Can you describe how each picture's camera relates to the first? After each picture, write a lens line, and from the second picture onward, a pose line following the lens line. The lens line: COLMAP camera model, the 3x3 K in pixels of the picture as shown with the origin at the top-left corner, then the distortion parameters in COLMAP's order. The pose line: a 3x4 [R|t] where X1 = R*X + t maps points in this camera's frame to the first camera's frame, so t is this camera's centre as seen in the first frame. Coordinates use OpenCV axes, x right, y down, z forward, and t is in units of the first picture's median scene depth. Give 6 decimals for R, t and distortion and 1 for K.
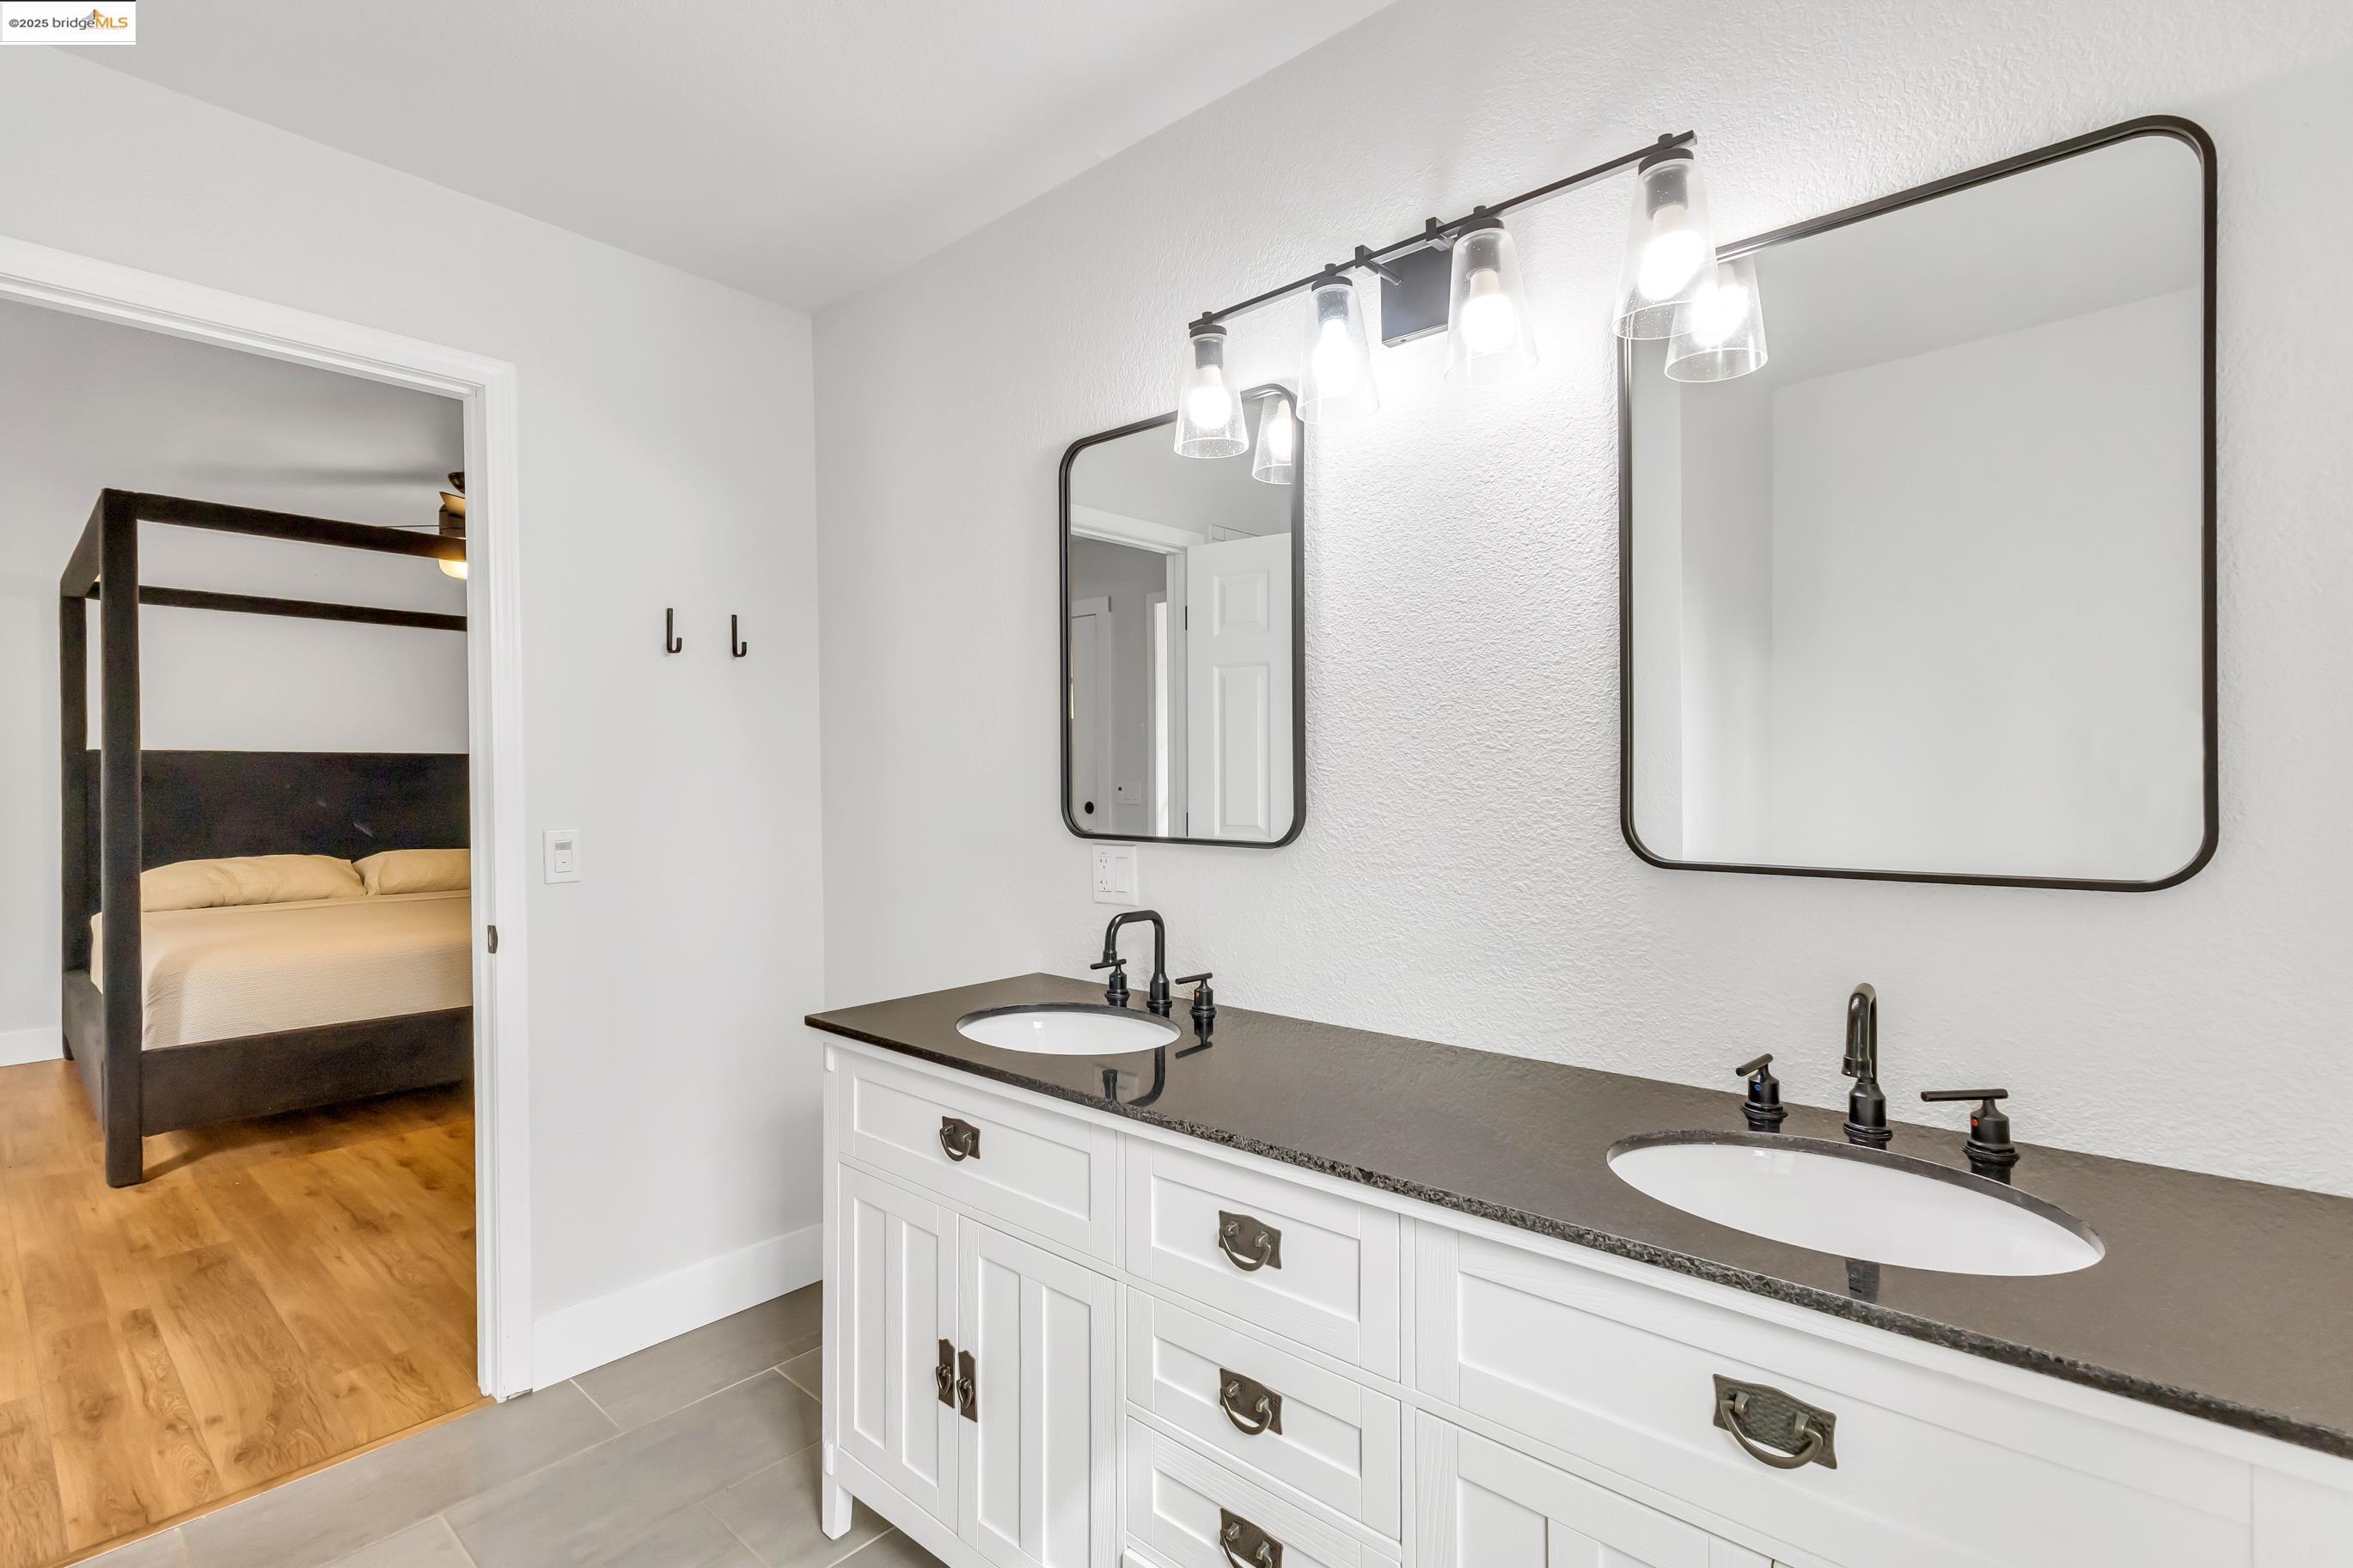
lens RADIAL K [[1075.2, 0, 1162.5], [0, 1075.2, 794.7], [0, 0, 1]] dist [0.002521, -0.000069]
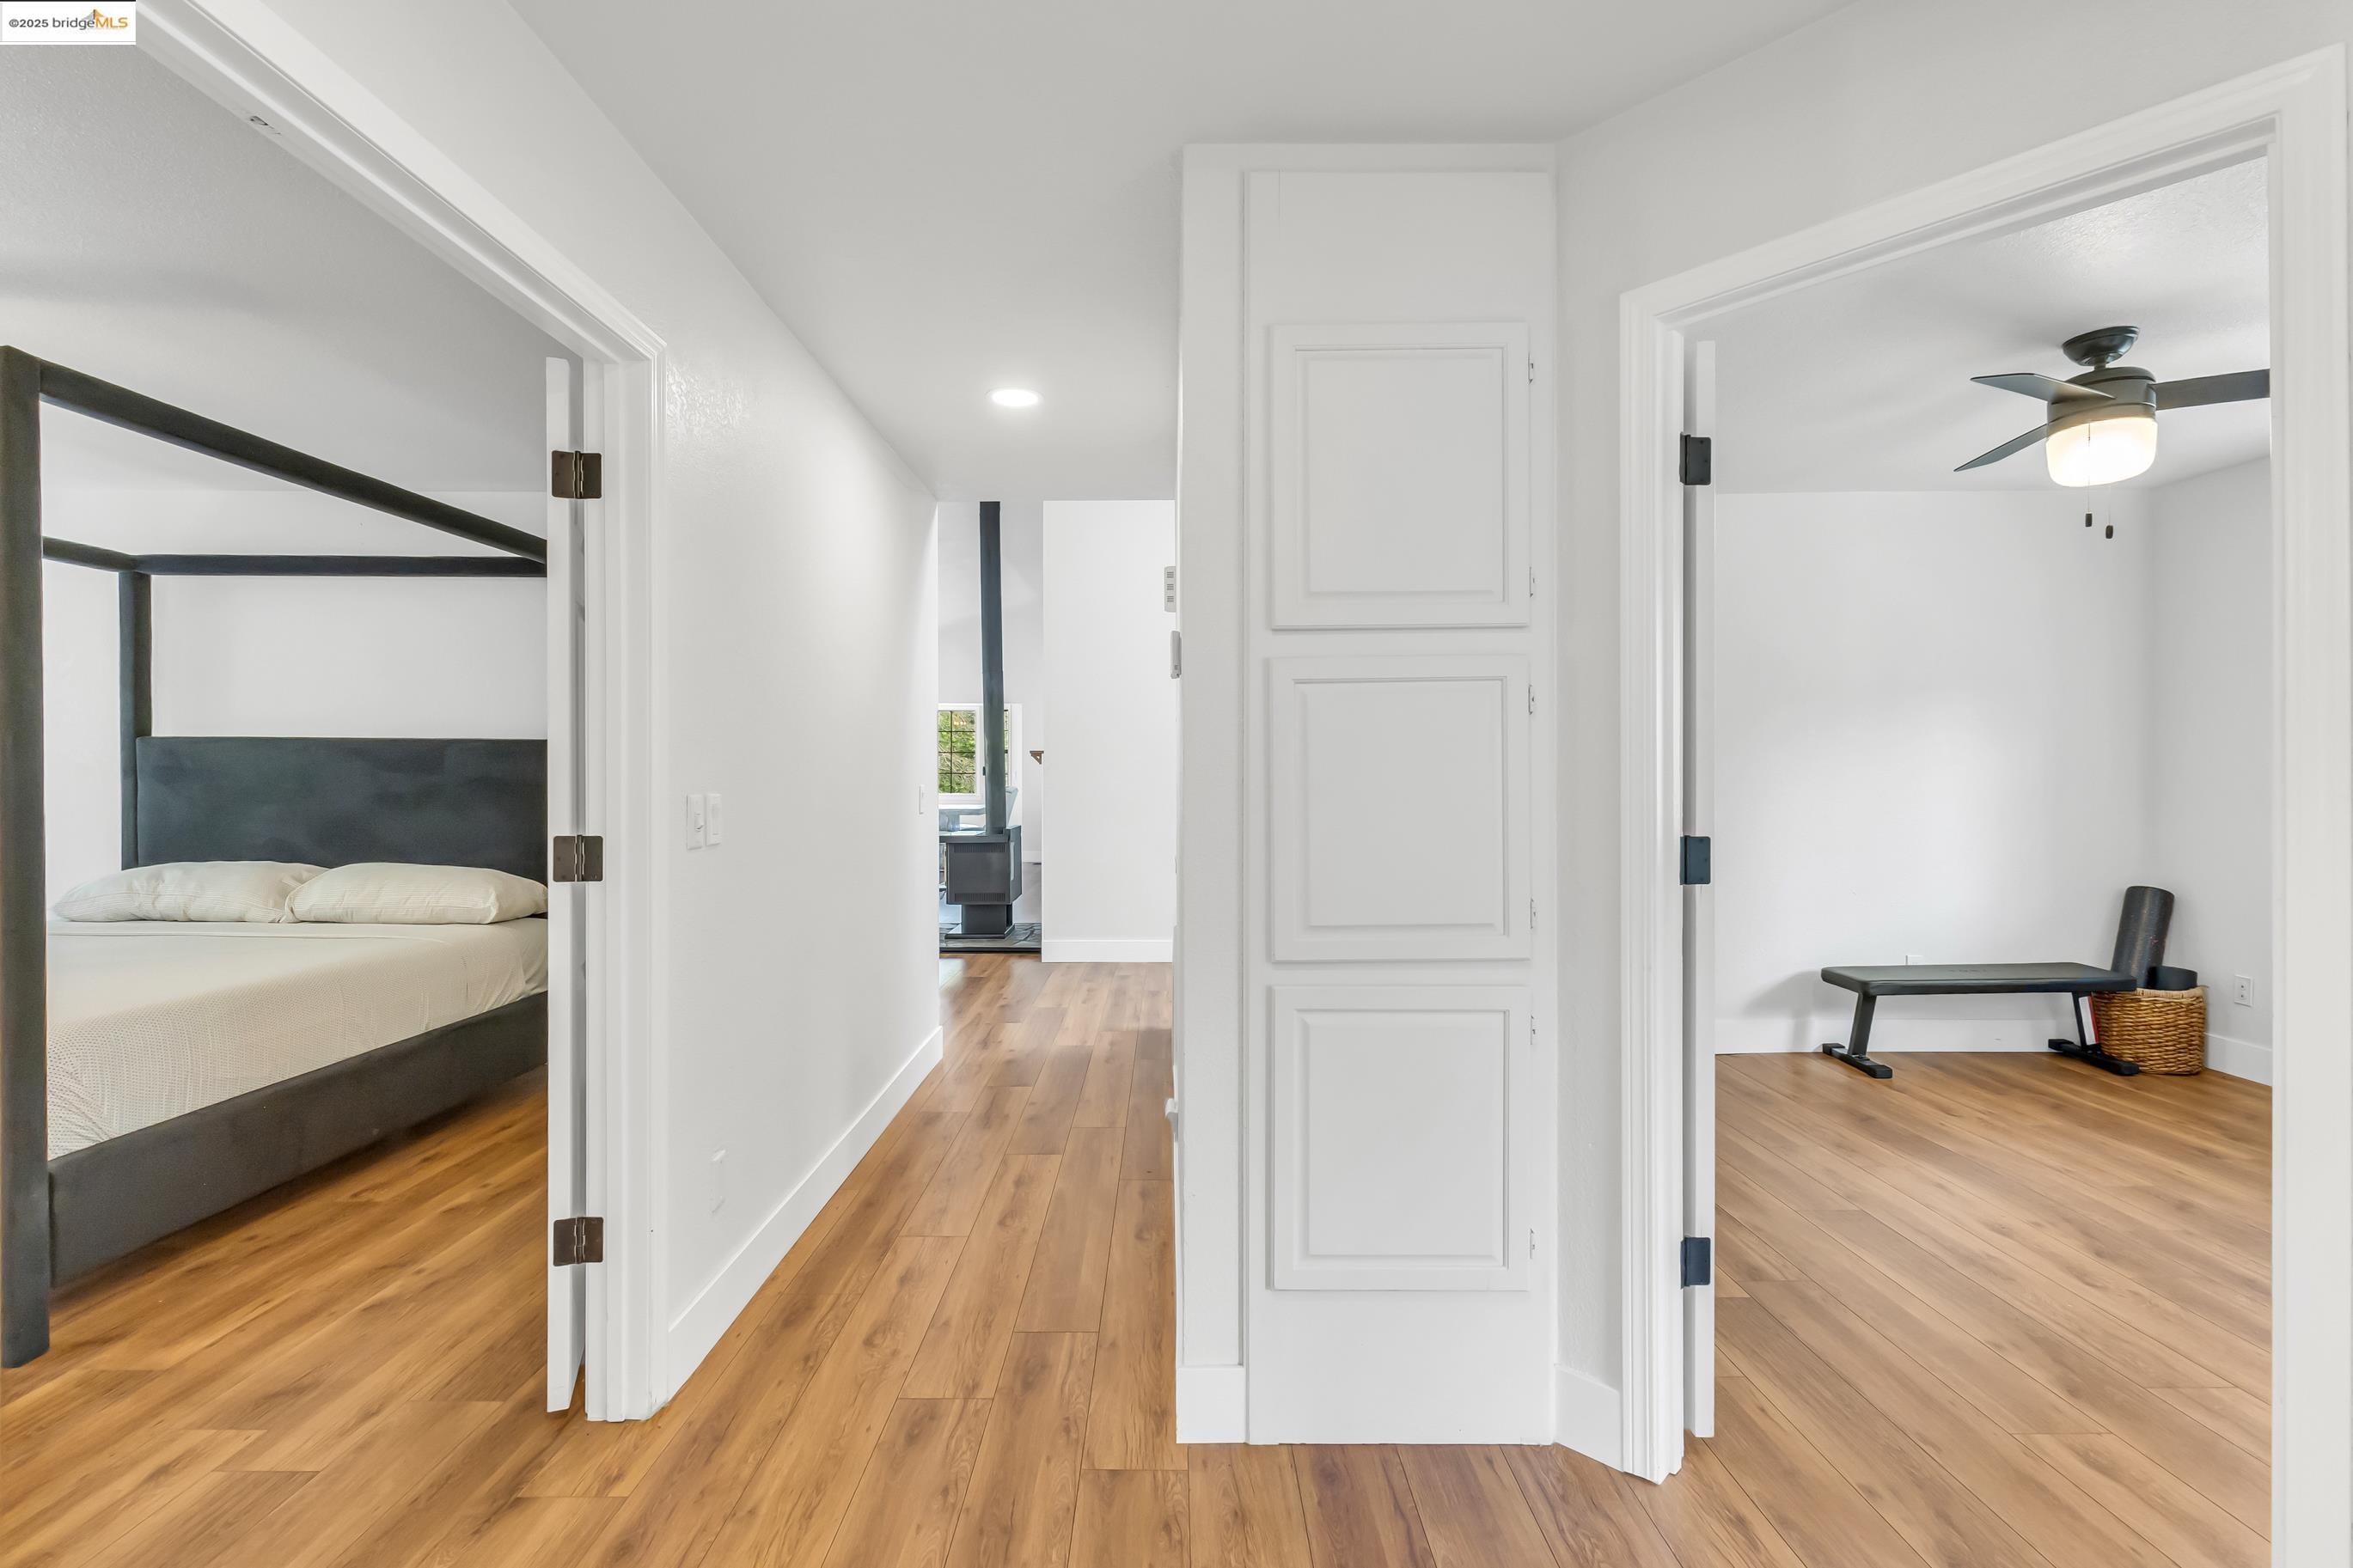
lens RADIAL K [[1140.6, 0, 1162.8], [0, 1140.6, 780.1], [0, 0, 1]] dist [0.001372, -0.000501]
pose [[0.653937, 0.003702, -0.756540, 0.311089], [-0.016465, 0.999821, -0.009340, -0.009261], [0.756370, 0.018565, 0.653880, 1.023772]]
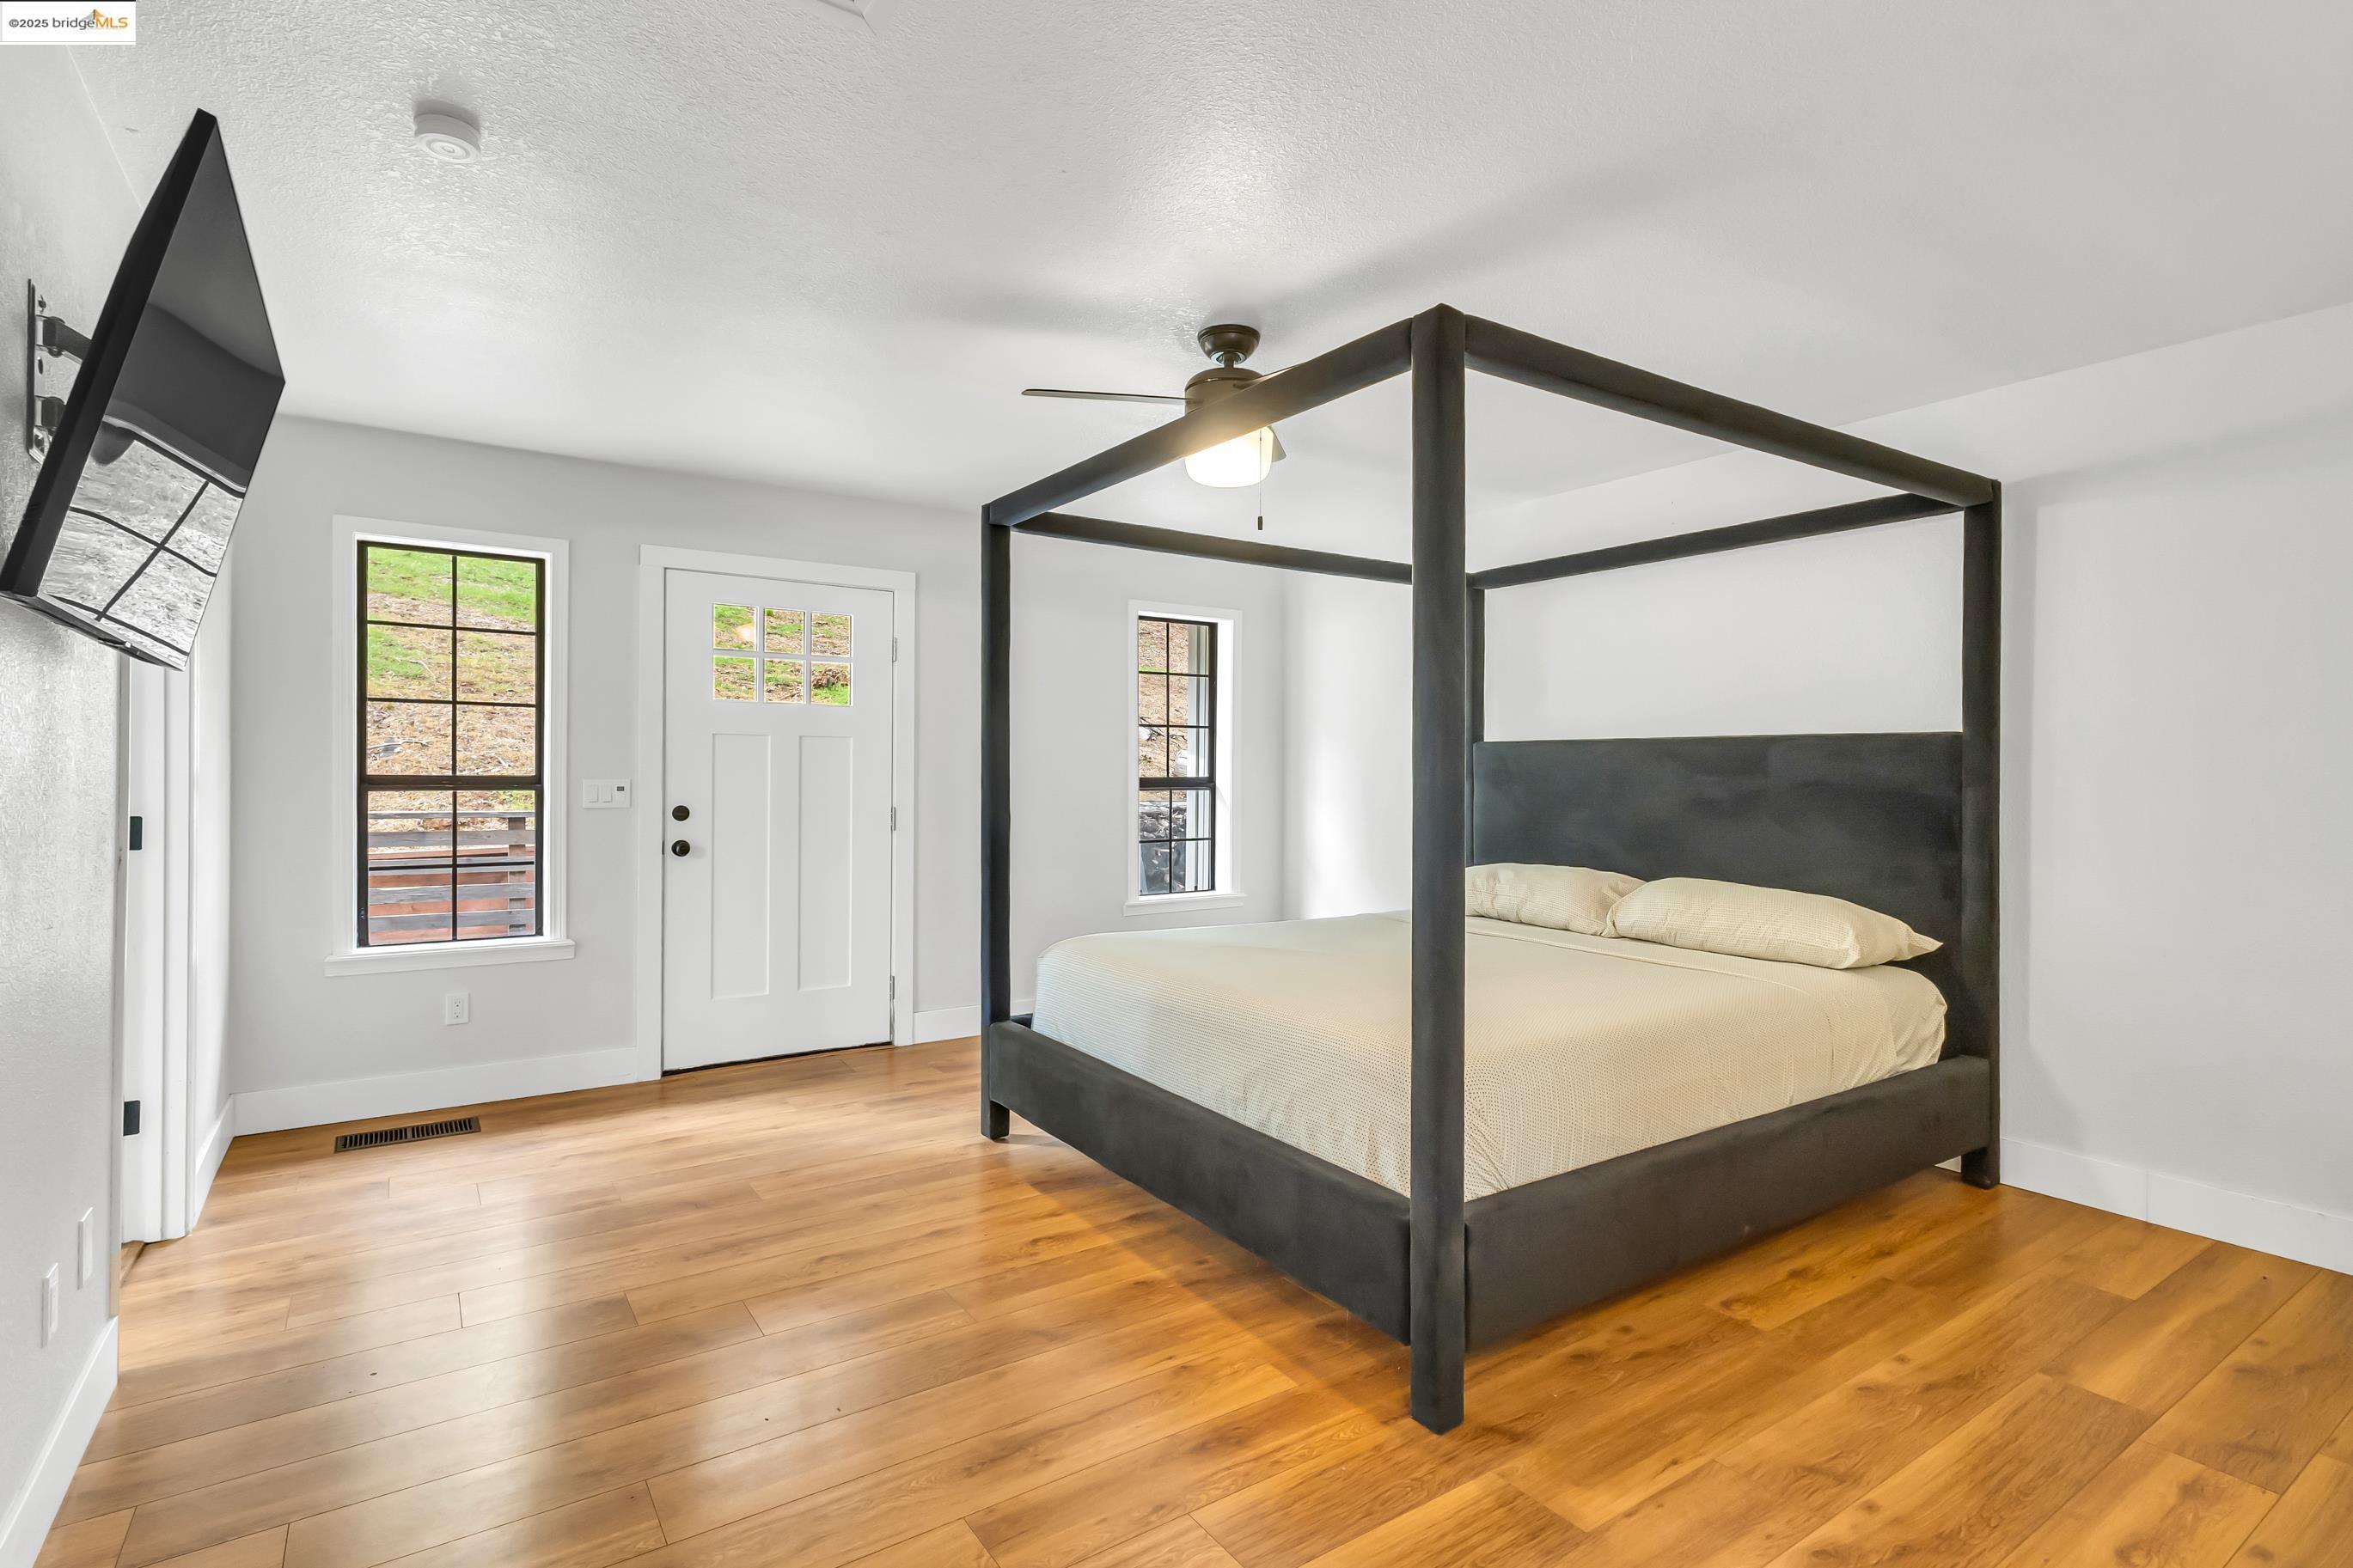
lens RADIAL K [[1075.2, 0, 1162.5], [0, 1075.2, 794.7], [0, 0, 1]] dist [0.002521, -0.000069]
pose [[-0.241780, 0.016955, -0.970183, 0.030682], [-0.024748, 0.999414, 0.023634, -0.009050], [0.970016, 0.029725, -0.241218, 0.962513]]
